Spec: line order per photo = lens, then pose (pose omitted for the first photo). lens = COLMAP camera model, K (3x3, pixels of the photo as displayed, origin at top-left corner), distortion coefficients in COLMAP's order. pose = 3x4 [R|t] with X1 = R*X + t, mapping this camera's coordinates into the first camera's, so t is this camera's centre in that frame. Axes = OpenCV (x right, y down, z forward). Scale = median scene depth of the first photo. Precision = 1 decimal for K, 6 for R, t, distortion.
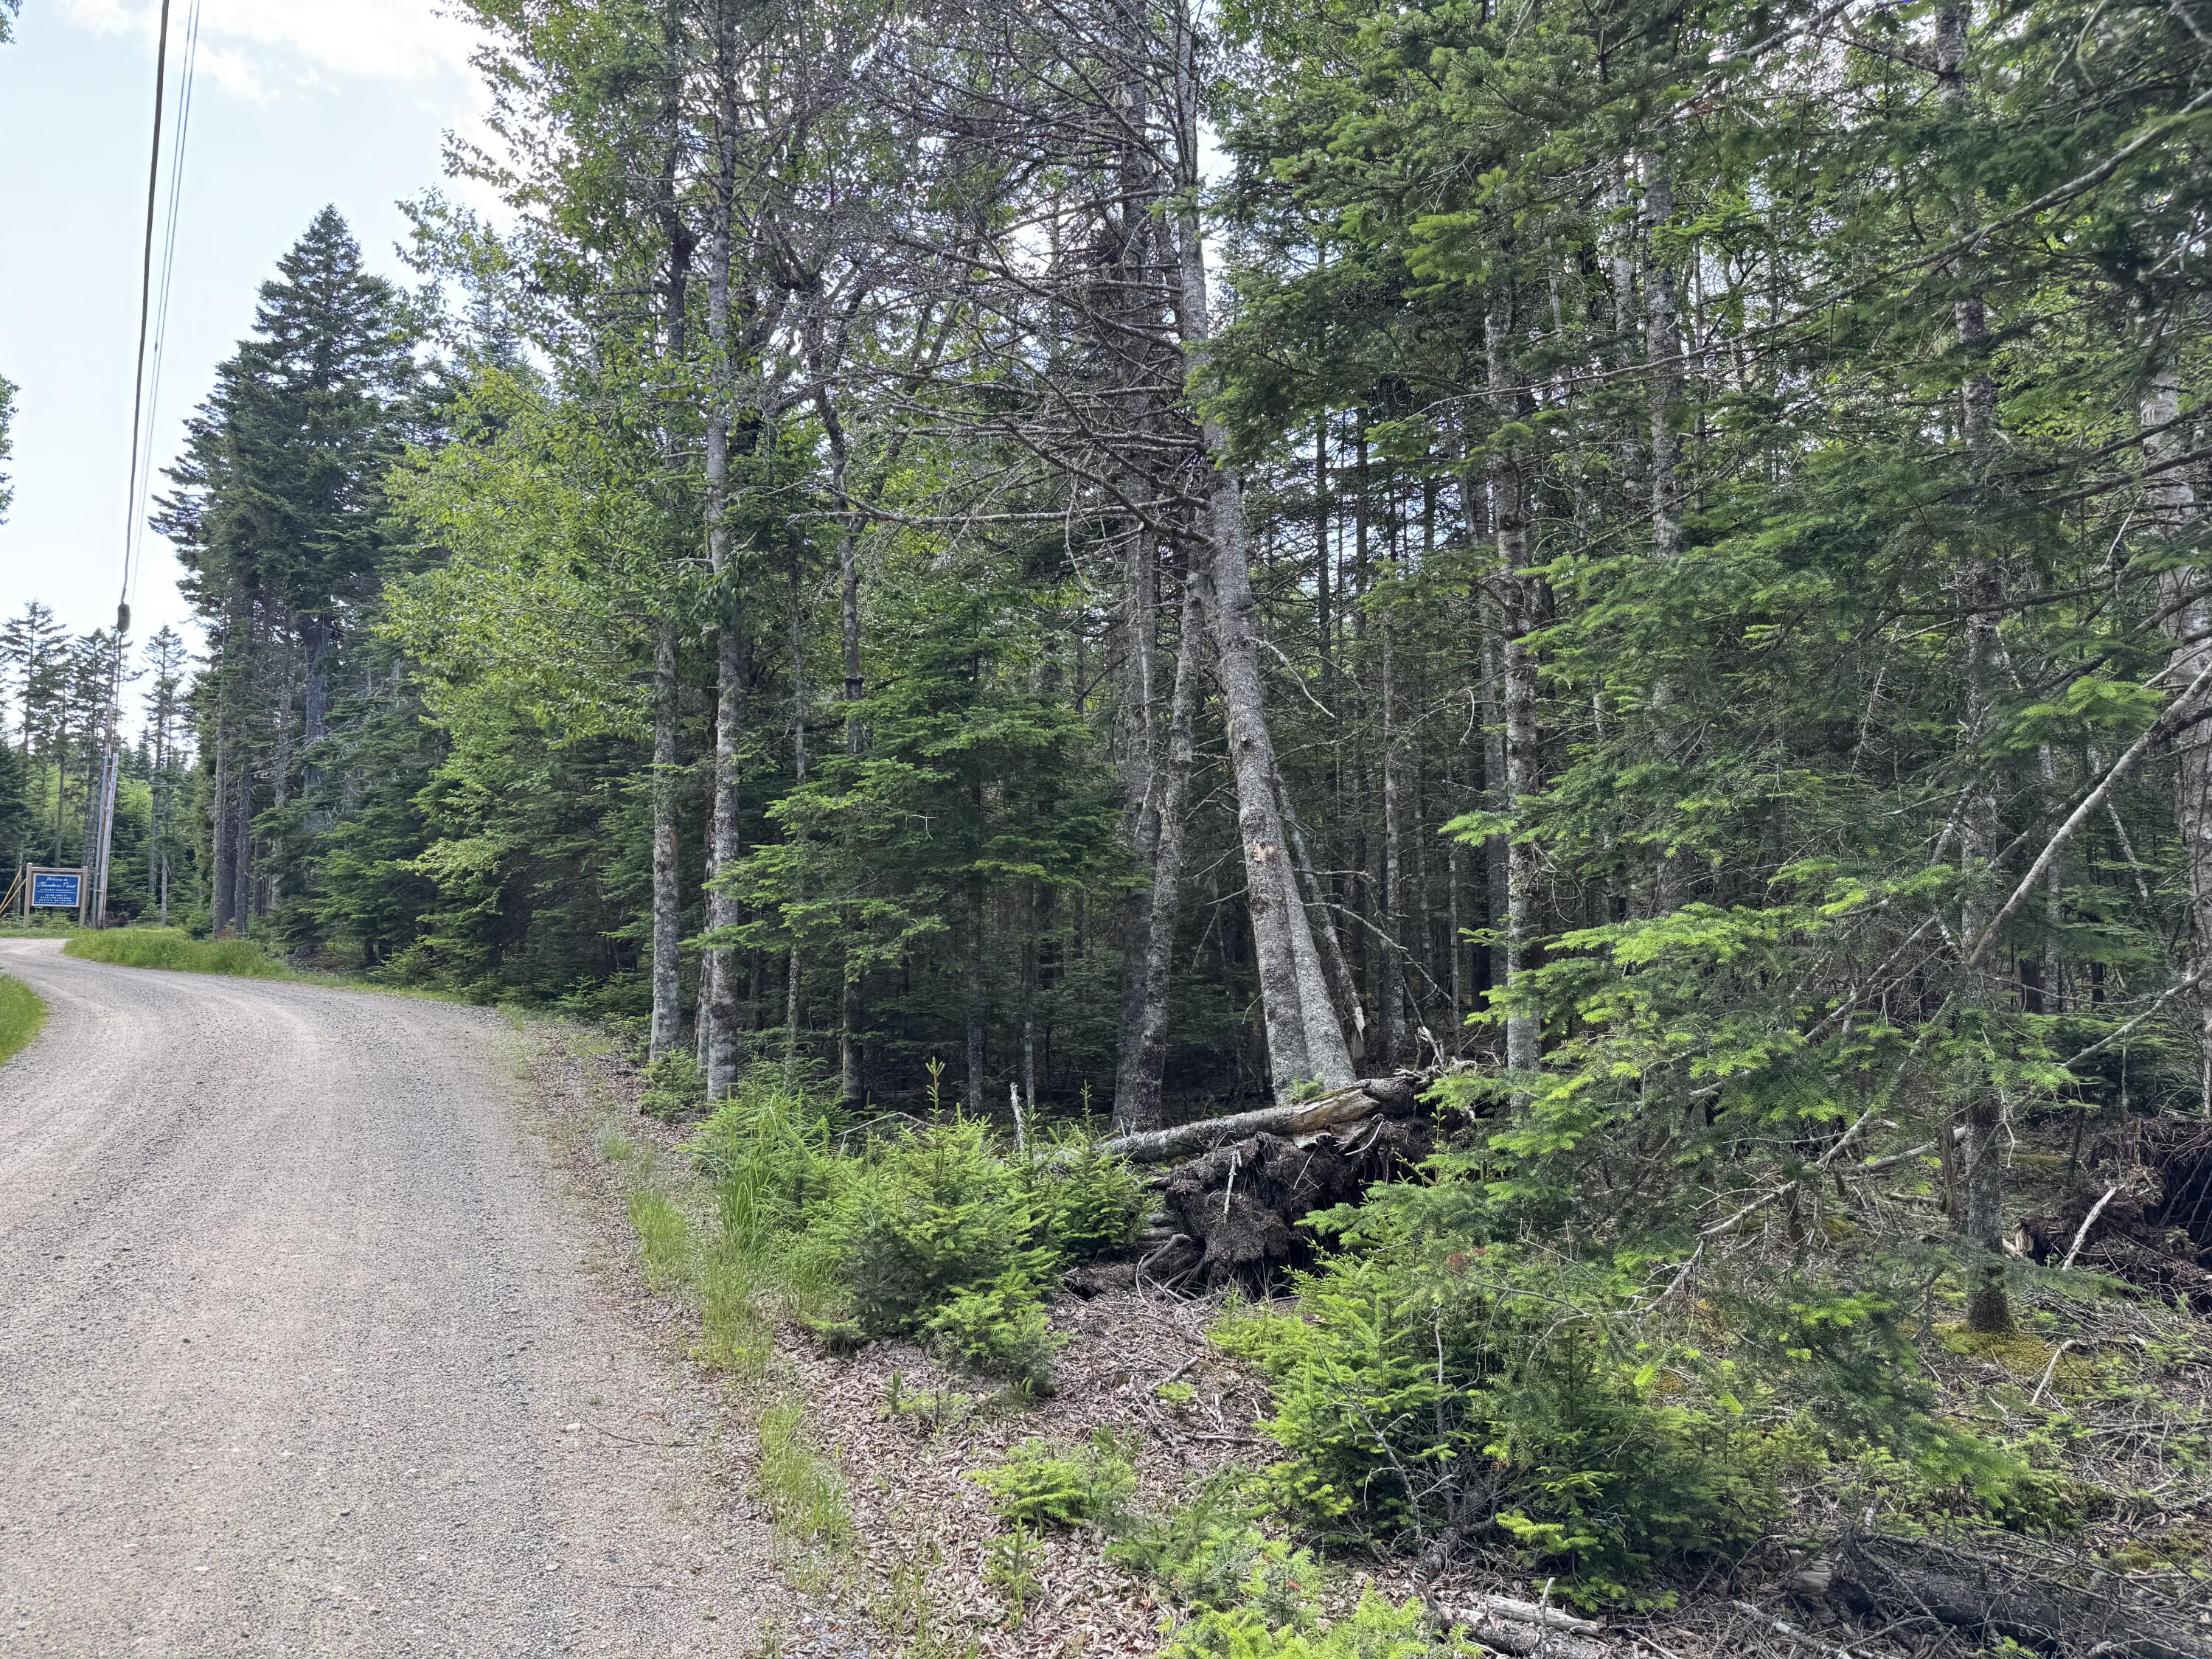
lens RADIAL K [[1540.1, 0, 1108.2], [0, 1540.1, 834.9], [0, 0, 1]] dist [-0.005096, -0.000169]
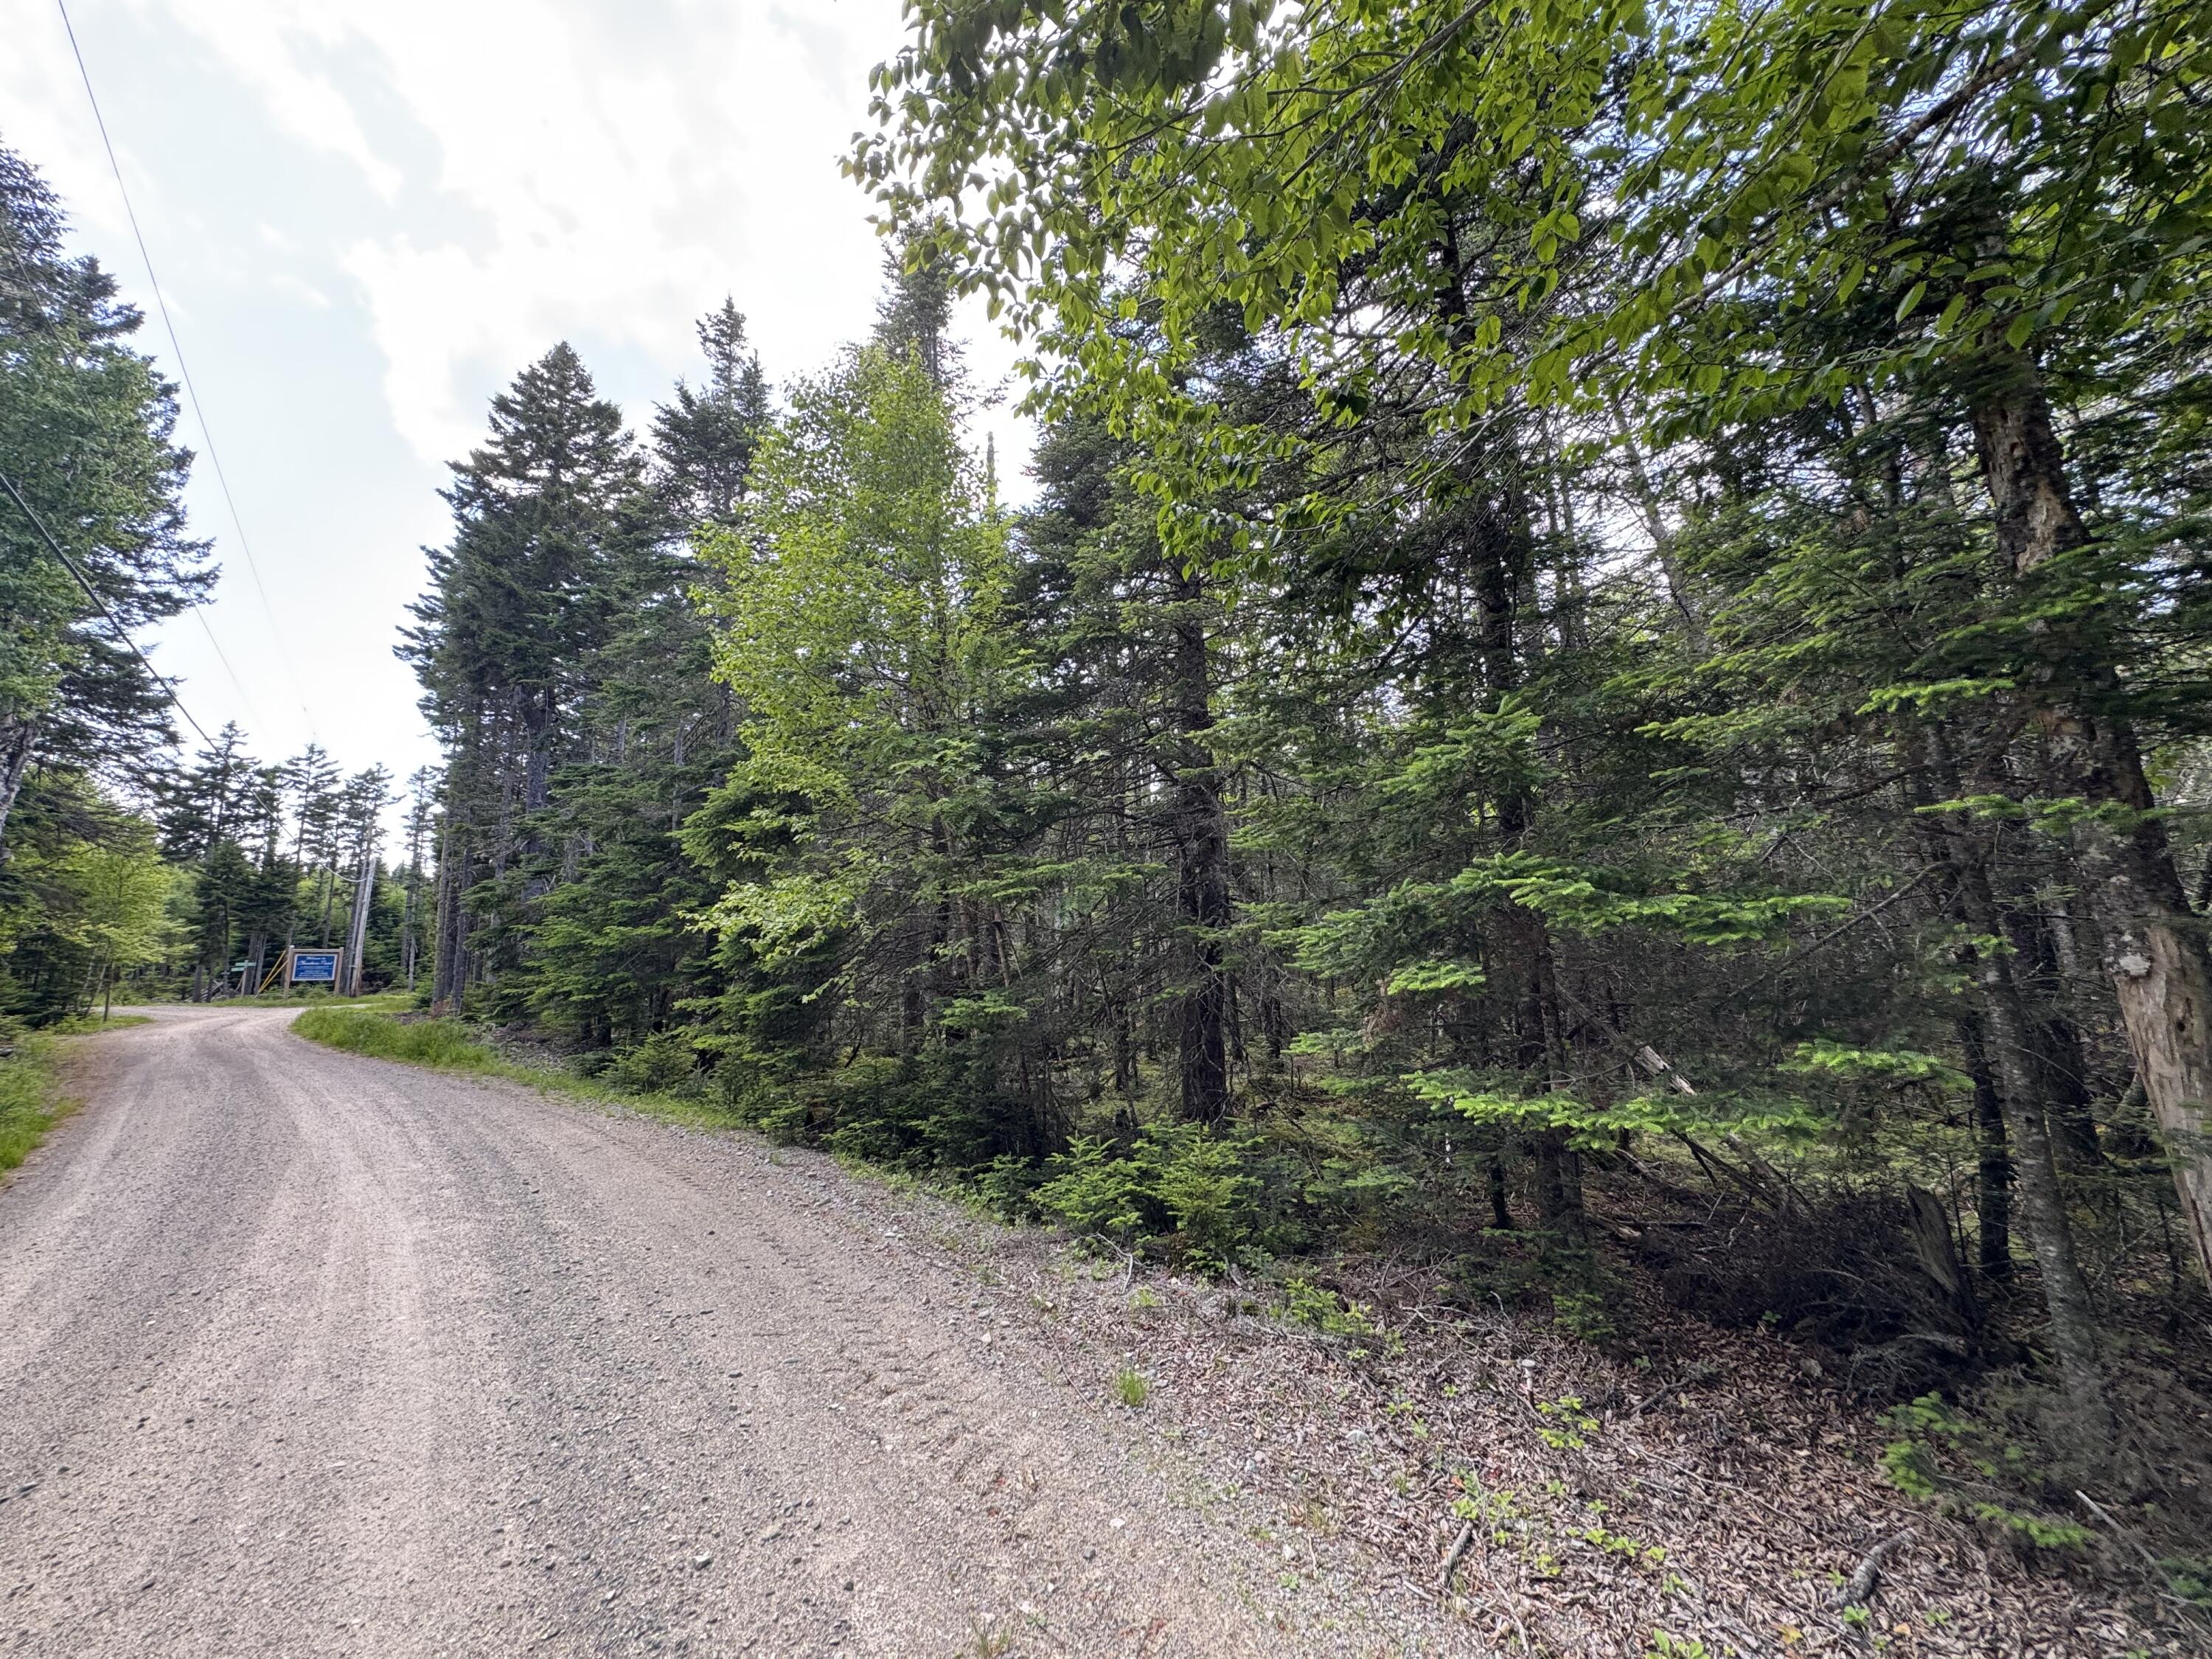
lens RADIAL K [[889.7, 0, 1102.5], [0, 889.7, 821.6], [0, 0, 1]] dist [0.002653, 0.000151]
pose [[0.995877, -0.020067, 0.088462, -0.105913], [0.028579, 0.994968, -0.096031, 0.005841], [-0.086090, 0.098163, 0.991440, 0.209640]]
